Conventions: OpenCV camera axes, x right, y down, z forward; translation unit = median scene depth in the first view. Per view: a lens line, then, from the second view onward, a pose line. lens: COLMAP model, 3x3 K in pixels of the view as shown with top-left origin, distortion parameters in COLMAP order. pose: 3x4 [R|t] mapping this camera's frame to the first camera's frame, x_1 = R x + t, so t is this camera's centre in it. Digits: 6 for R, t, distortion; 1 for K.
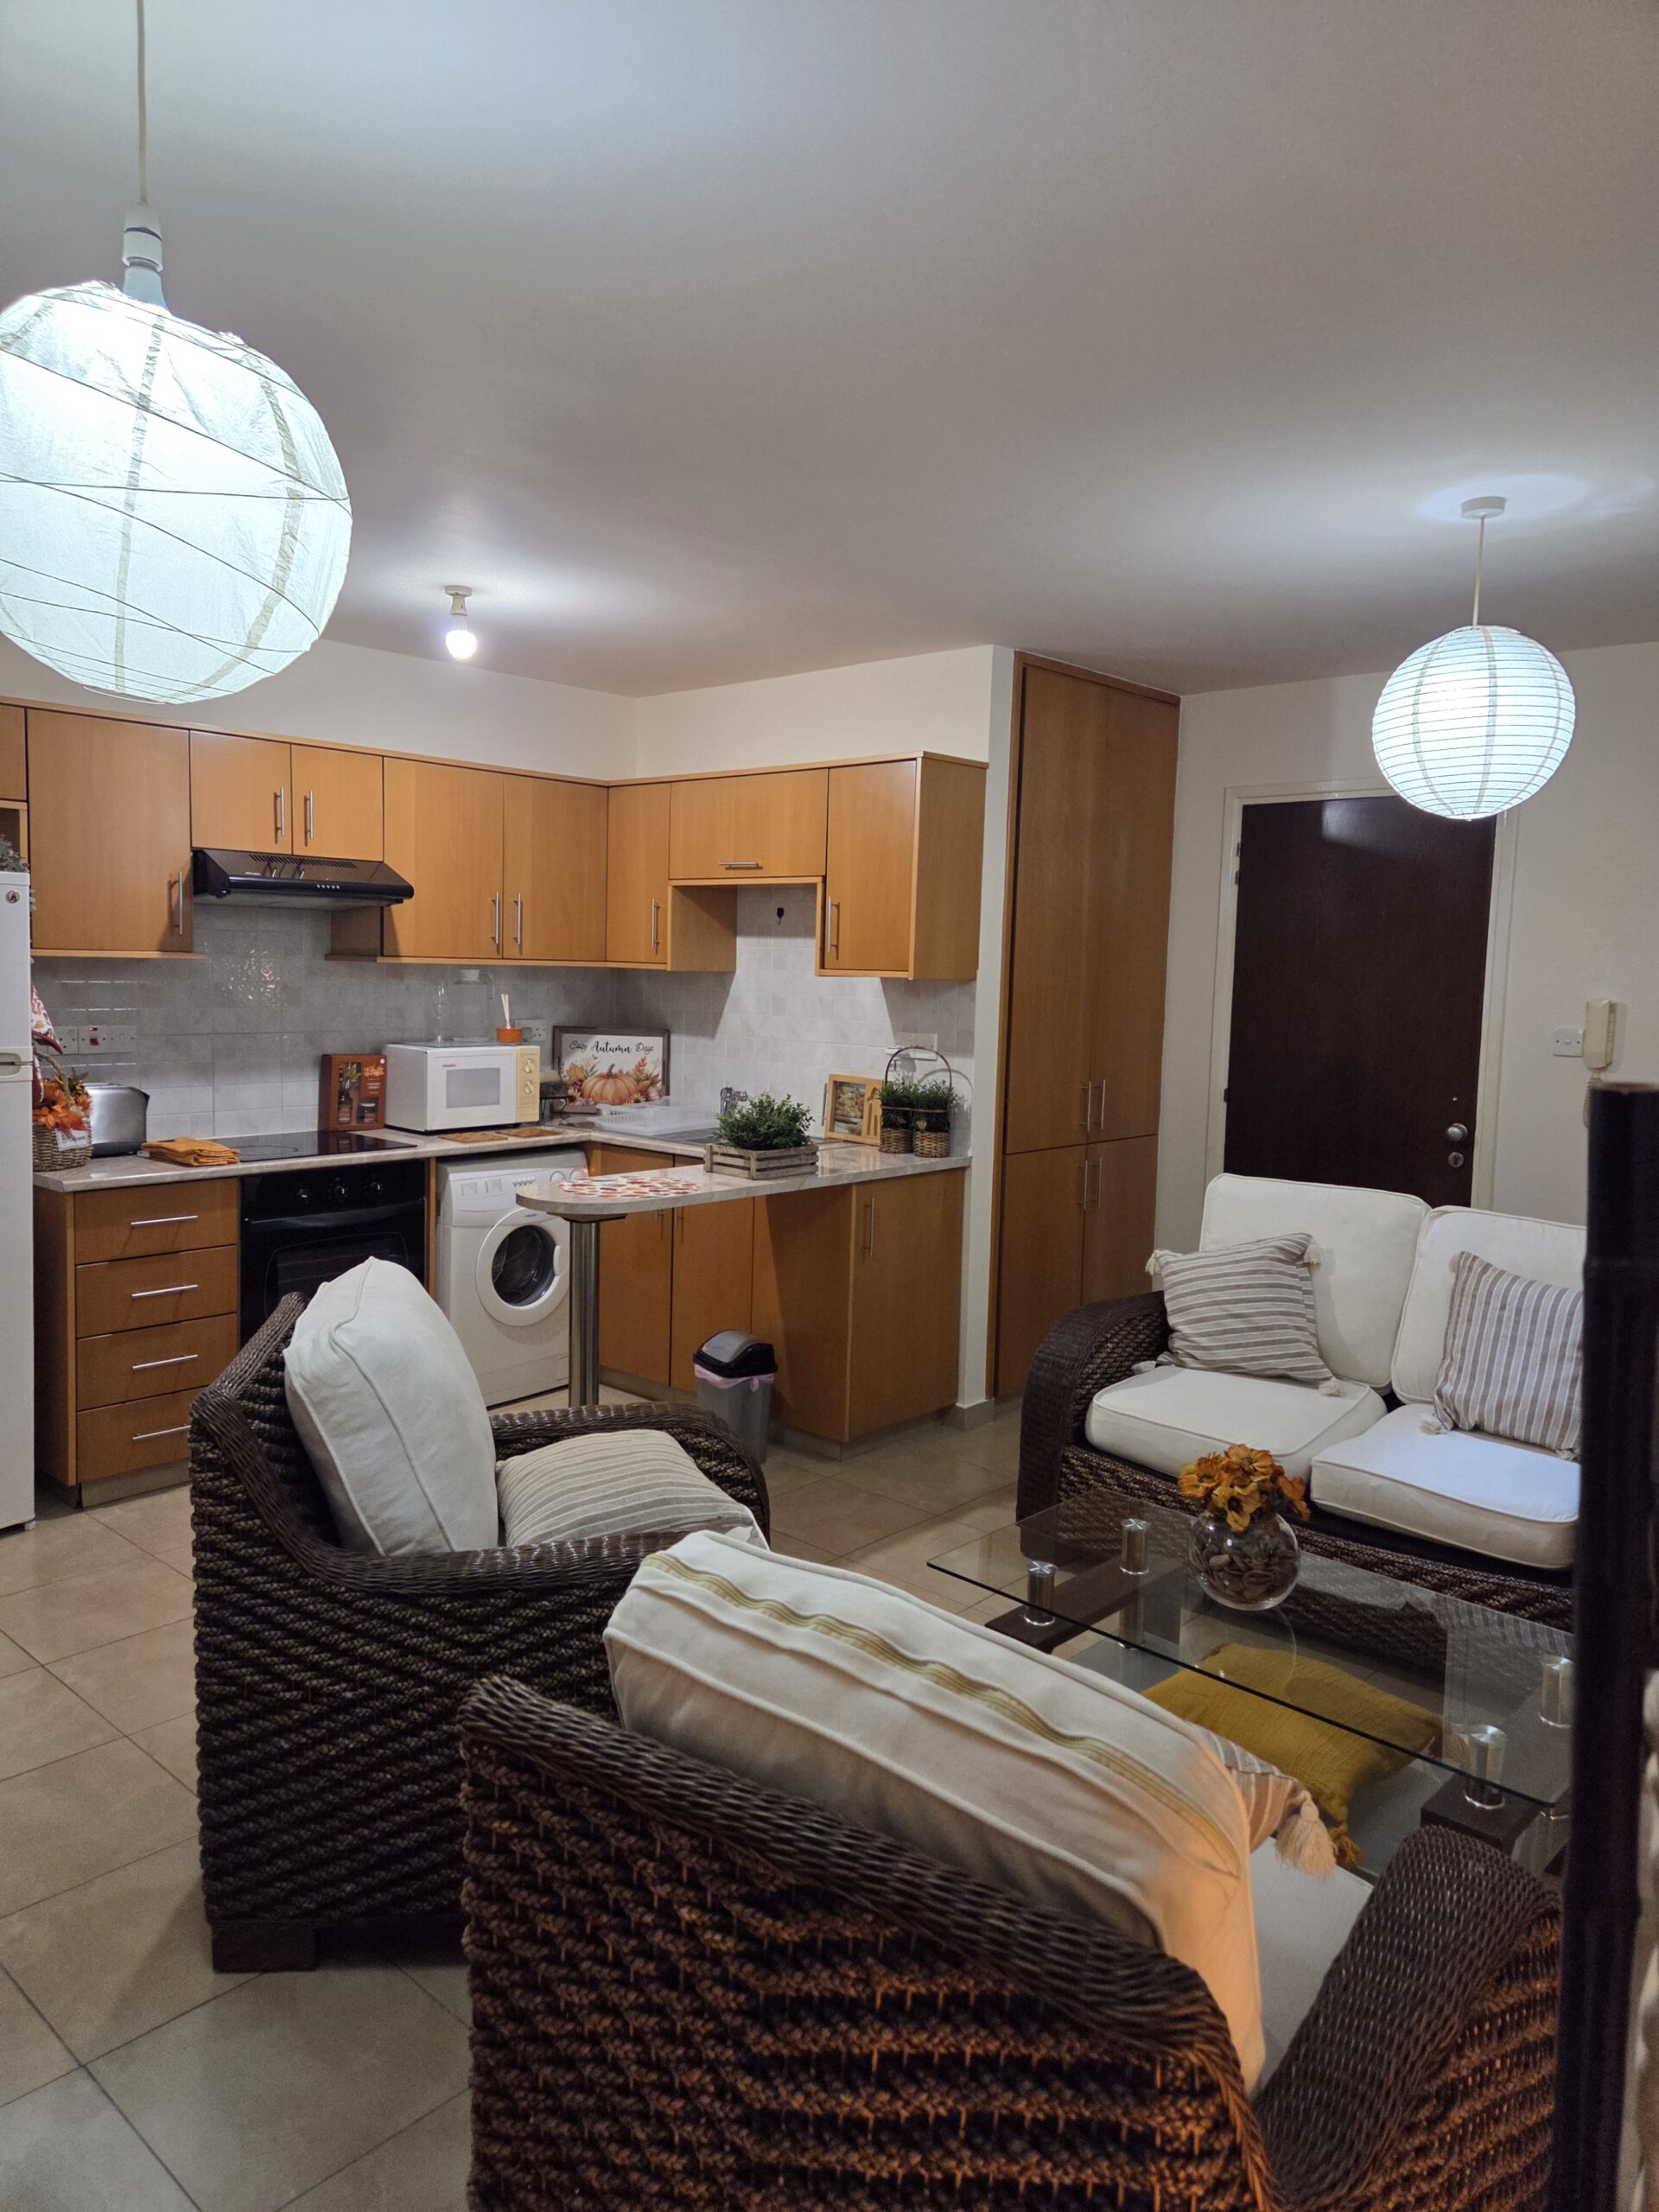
lens RADIAL K [[1515.6, 0, 826.9], [0, 1515.6, 1080.7], [0, 0, 1]] dist [0.031050, -0.002623]
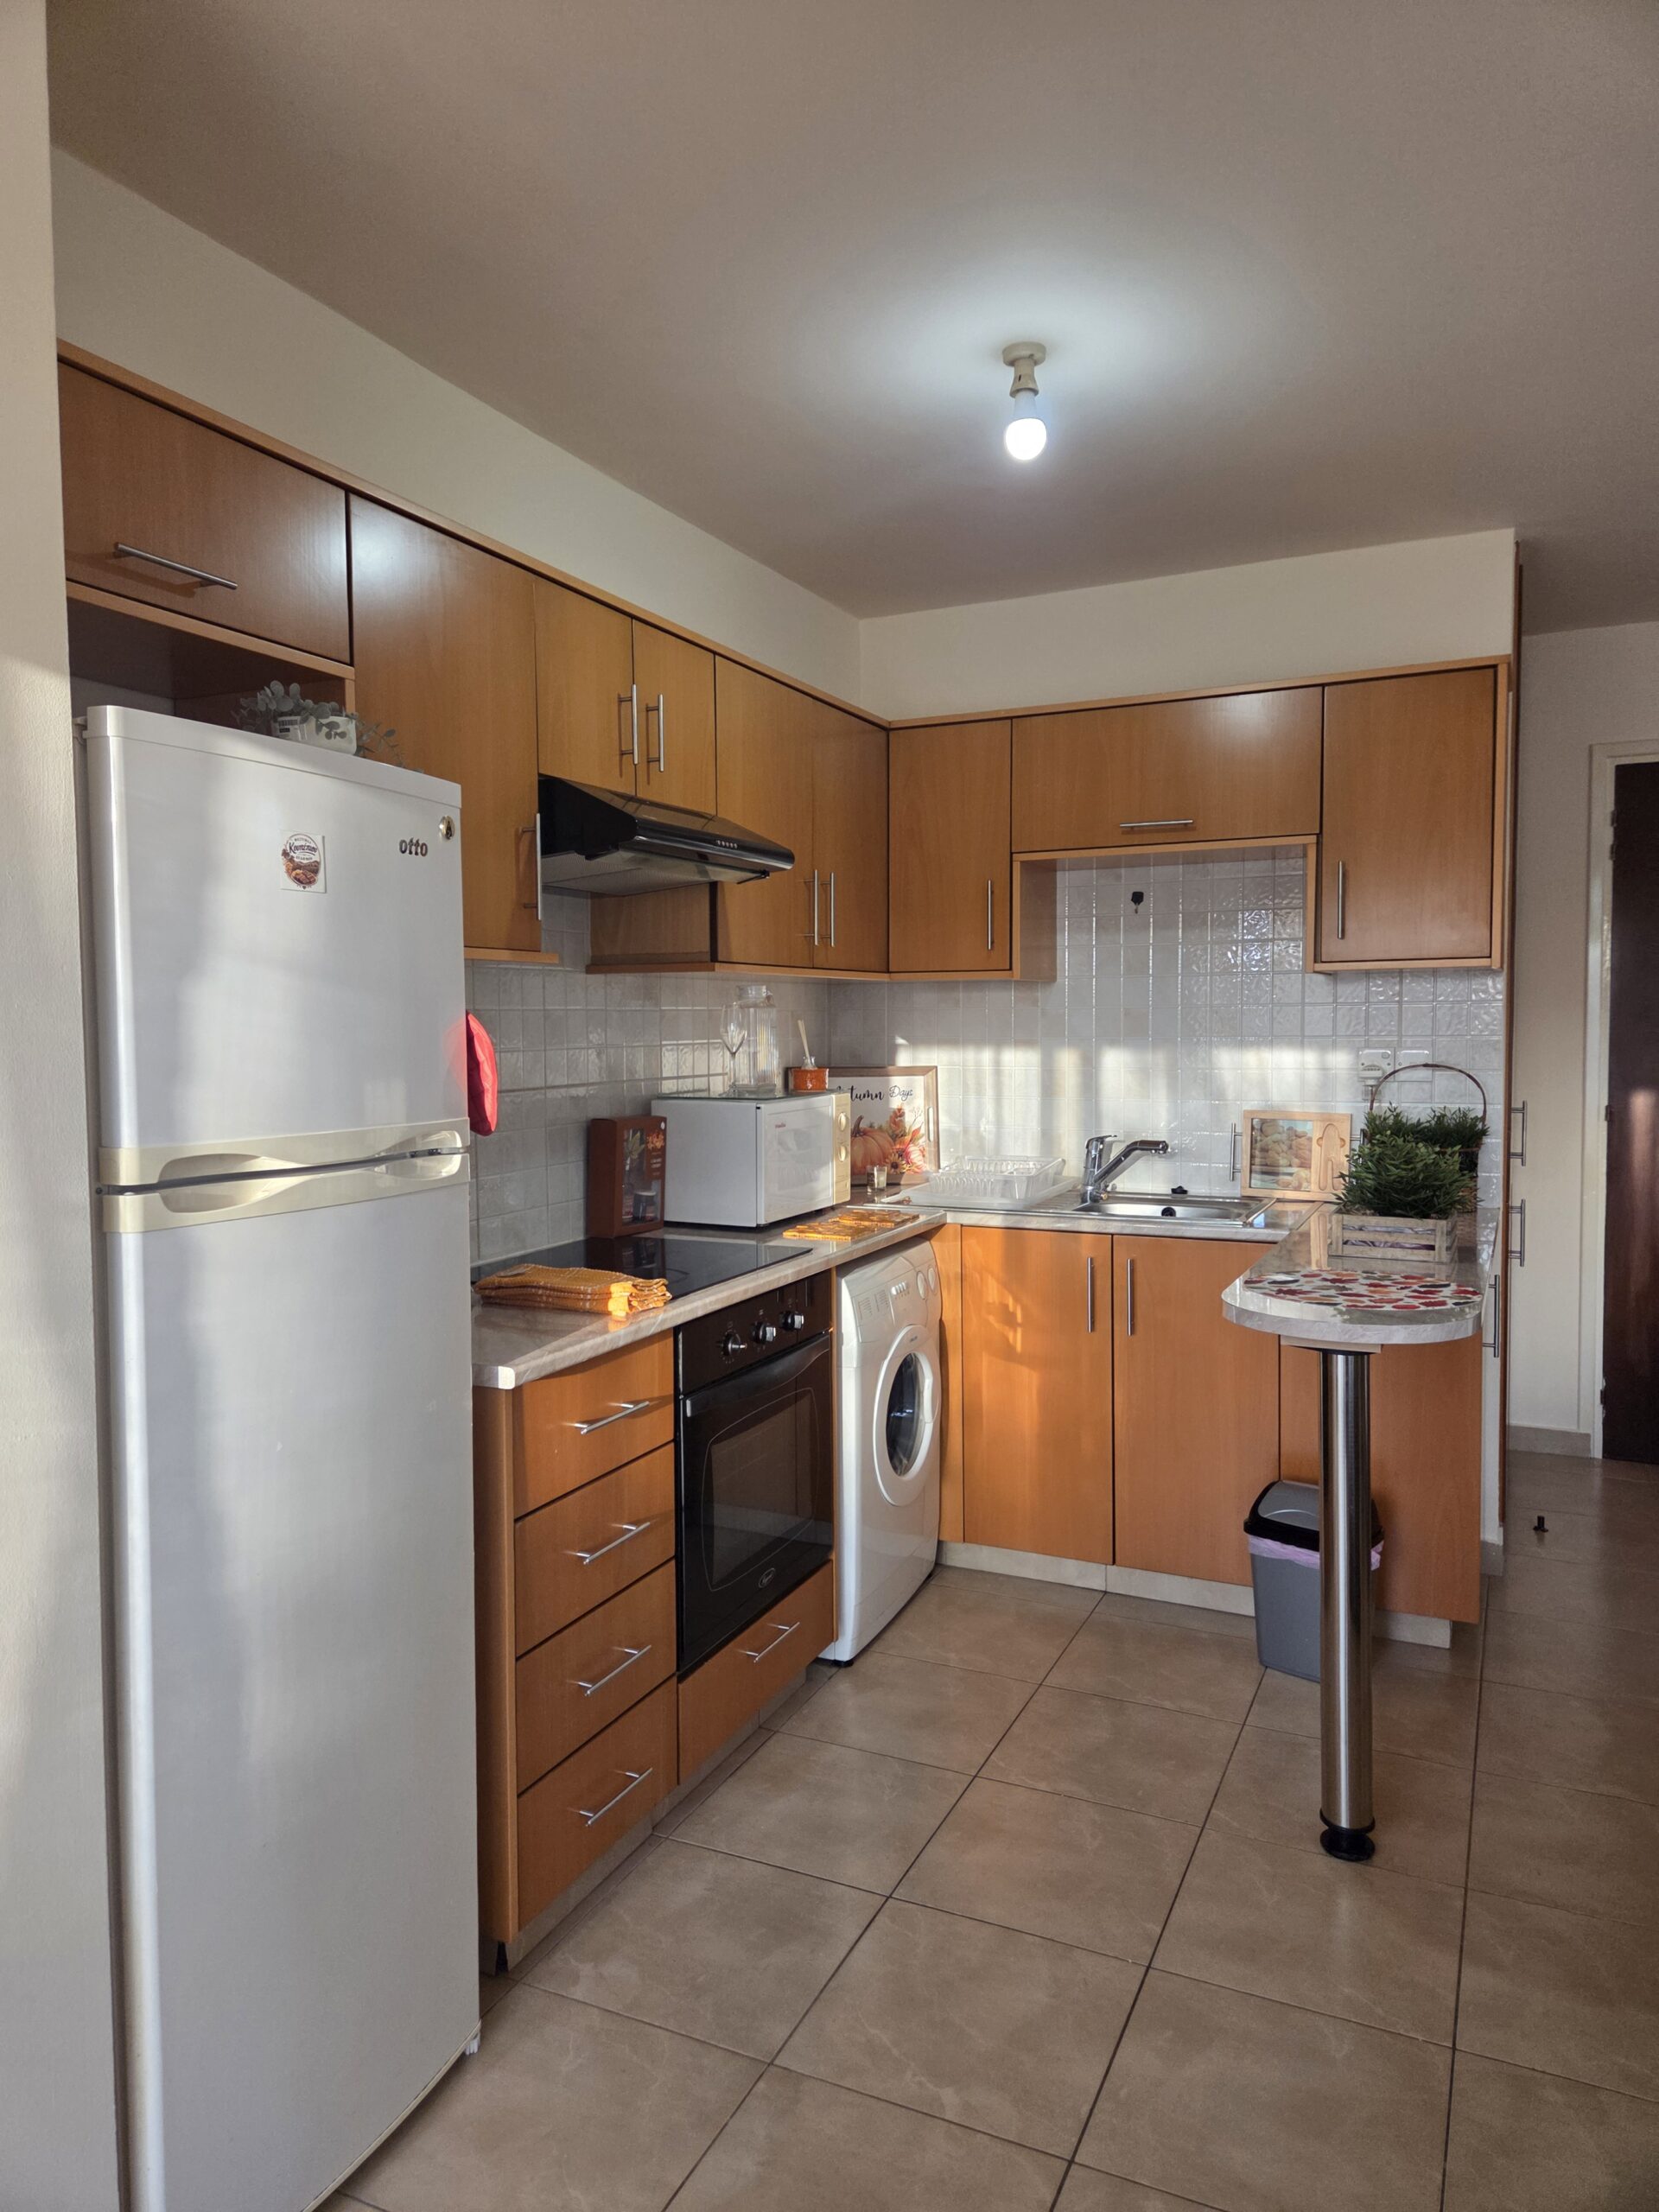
lens RADIAL K [[1497.5, 0, 823.0], [0, 1497.5, 1094.2], [0, 0, 1]] dist [0.029122, -0.001540]
pose [[0.951479, -0.049023, 0.303784, -0.448940], [0.057134, 0.998207, -0.017865, -0.011502], [-0.302363, 0.034355, 0.952573, 0.384086]]
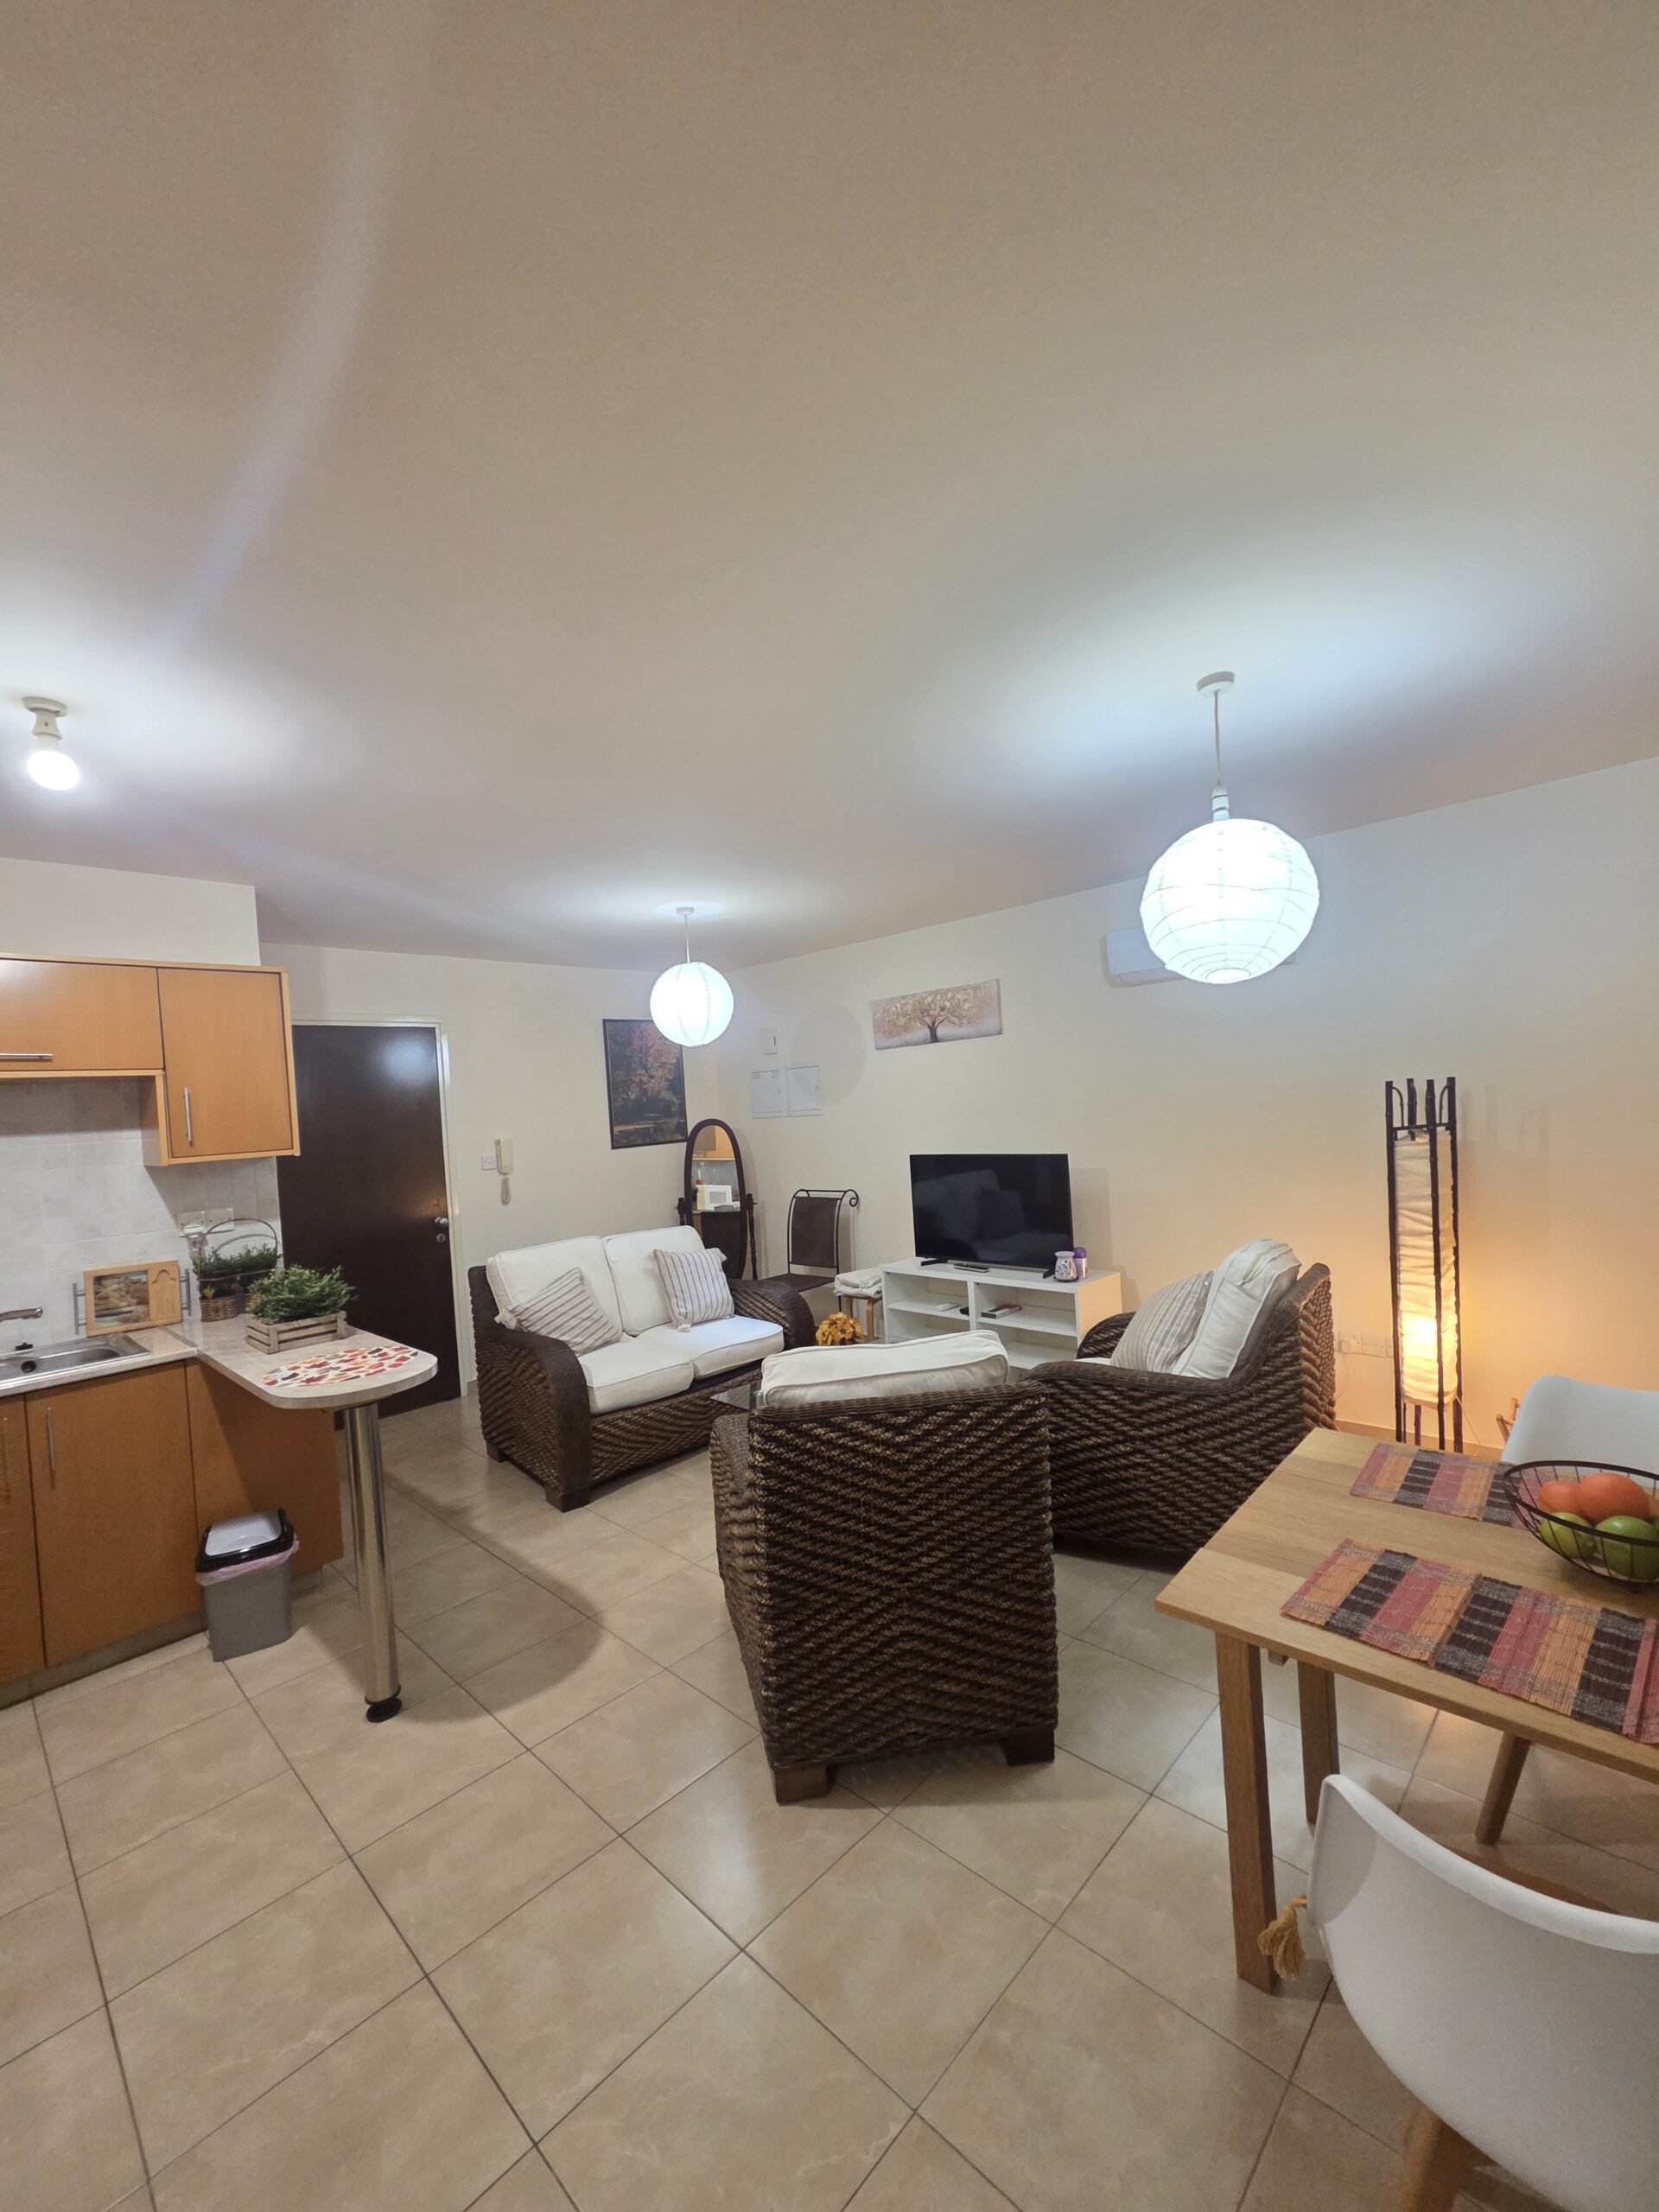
lens RADIAL K [[904.6, 0, 840.4], [0, 904.6, 1114.3], [0, 0, 1]] dist [0.001668, 0.000723]
pose [[0.018916, -0.037687, 0.999111, -0.612429], [0.144007, 0.988972, 0.034578, -0.059015], [-0.989396, 0.143224, 0.024135, 0.524272]]
